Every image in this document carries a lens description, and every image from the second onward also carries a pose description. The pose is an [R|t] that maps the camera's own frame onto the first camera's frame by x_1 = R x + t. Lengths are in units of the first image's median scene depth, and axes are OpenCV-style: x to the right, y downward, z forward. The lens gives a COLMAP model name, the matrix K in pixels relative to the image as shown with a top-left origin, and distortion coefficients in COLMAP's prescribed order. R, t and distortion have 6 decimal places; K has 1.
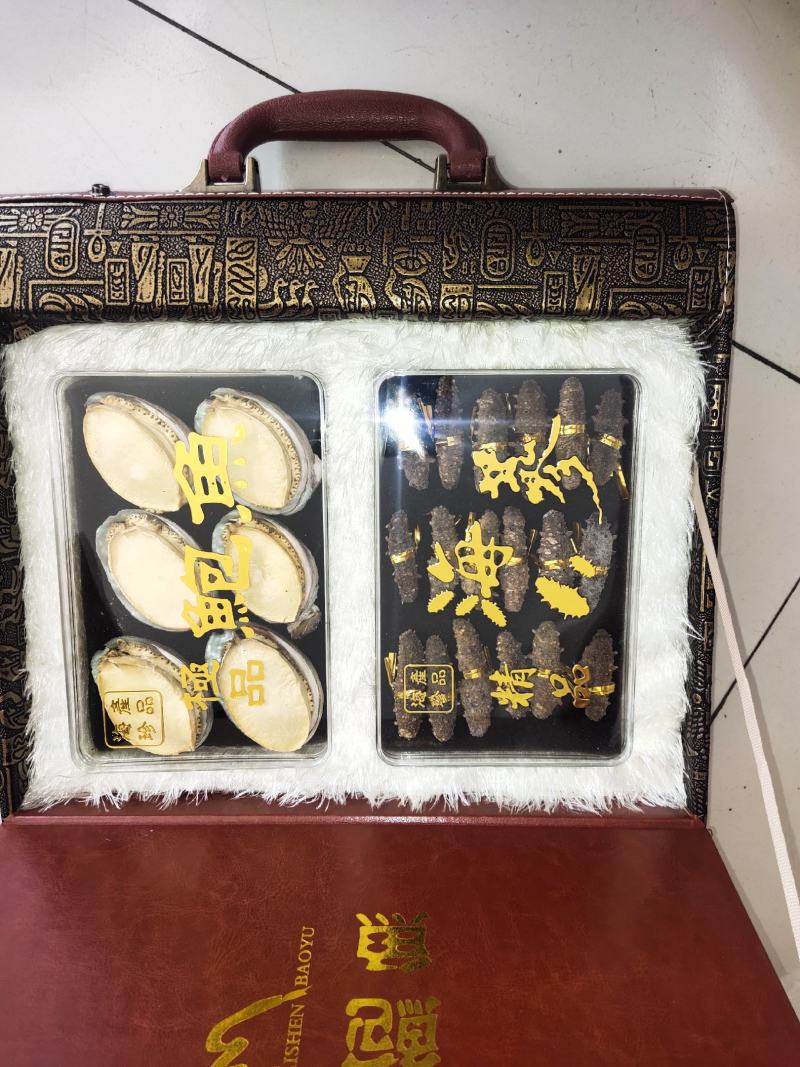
lens RADIAL K [[836.6, 0, 411.8], [0, 836.6, 533.4], [0, 0, 1]] dist [0.140820, -0.284357]
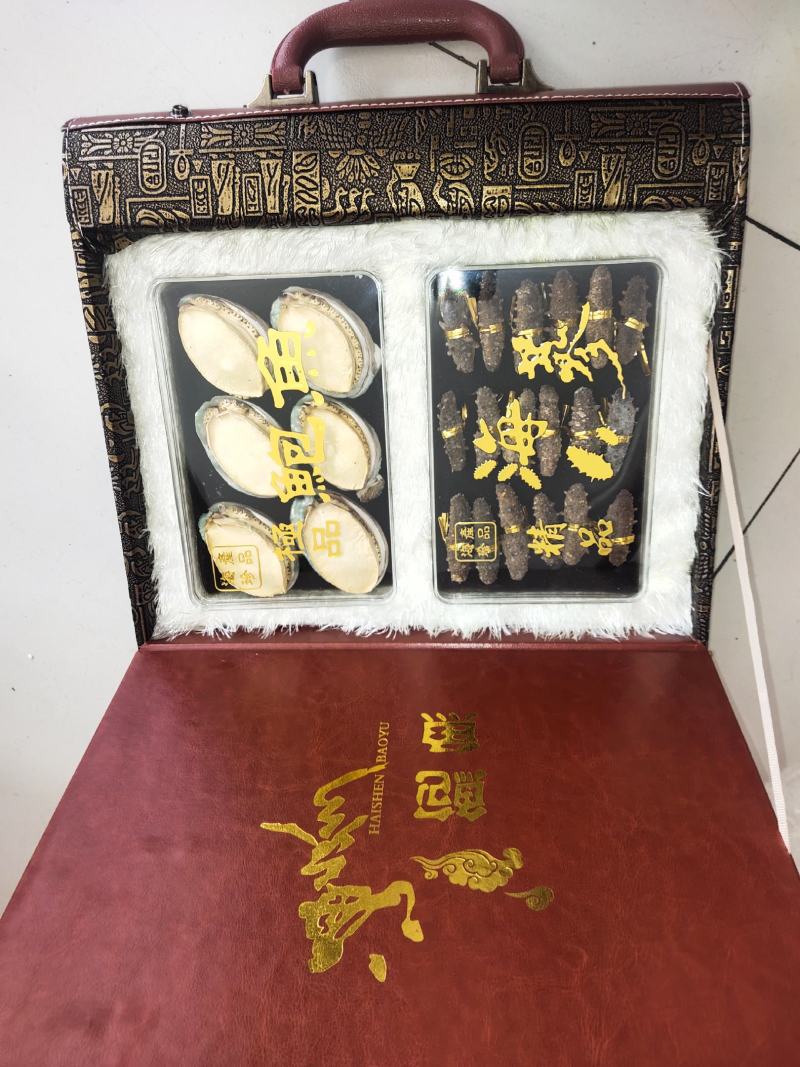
lens RADIAL K [[836.6, 0, 411.8], [0, 836.6, 533.4], [0, 0, 1]] dist [0.140820, -0.284357]
pose [[0.997931, -0.015090, -0.062495, 0.004086], [0.025314, 0.985767, 0.166198, -0.029120], [0.059098, -0.167436, 0.984110, -0.185204]]
